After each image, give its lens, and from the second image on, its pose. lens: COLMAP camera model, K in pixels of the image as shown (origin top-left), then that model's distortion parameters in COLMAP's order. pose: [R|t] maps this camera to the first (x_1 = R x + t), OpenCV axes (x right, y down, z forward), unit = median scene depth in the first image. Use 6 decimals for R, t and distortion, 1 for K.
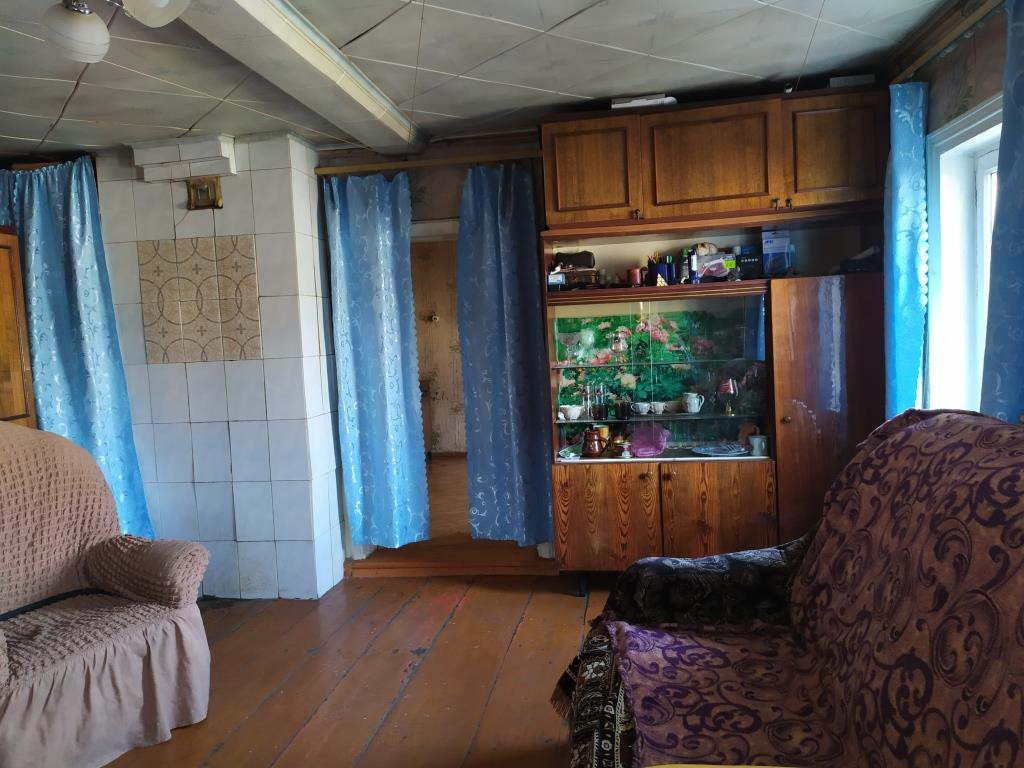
lens RADIAL K [[765.2, 0, 515.1], [0, 765.2, 379.2], [0, 0, 1]] dist [0.033830, -0.006708]
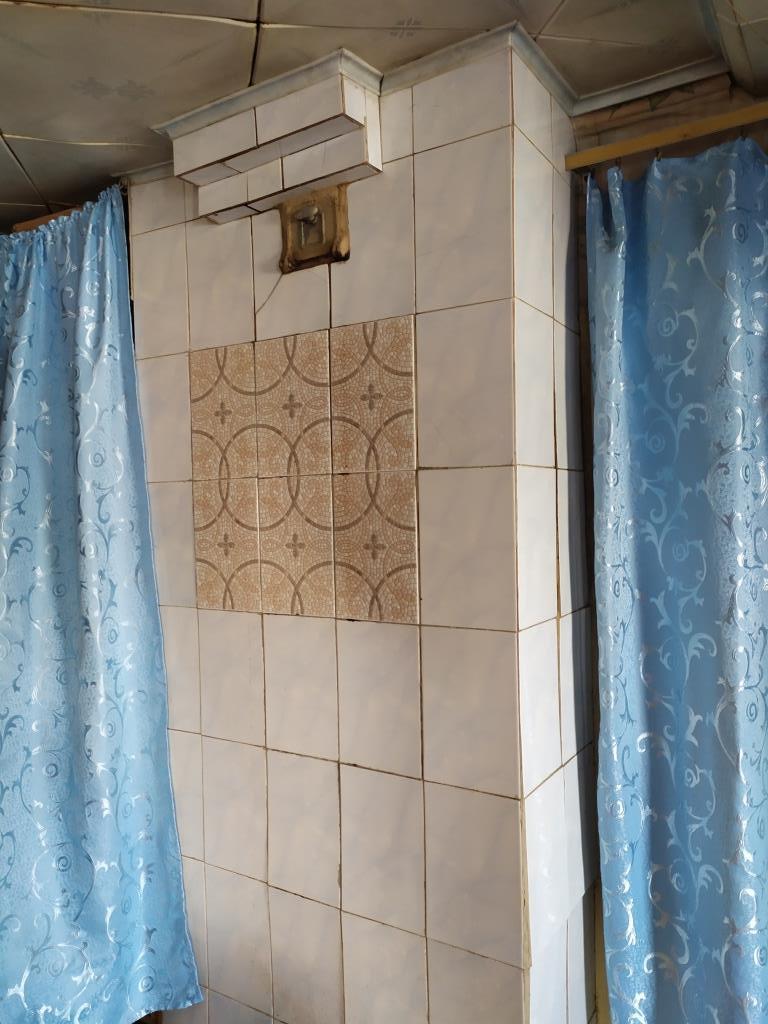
lens RADIAL K [[765.2, 0, 387.3], [0, 765.2, 518.4], [0, 0, 1]] dist [0.033830, -0.006708]
pose [[0.915633, 0.033676, -0.400602, -0.184690], [-0.046158, 0.998702, -0.021547, -0.071254], [0.399357, 0.038220, 0.915999, 0.620110]]
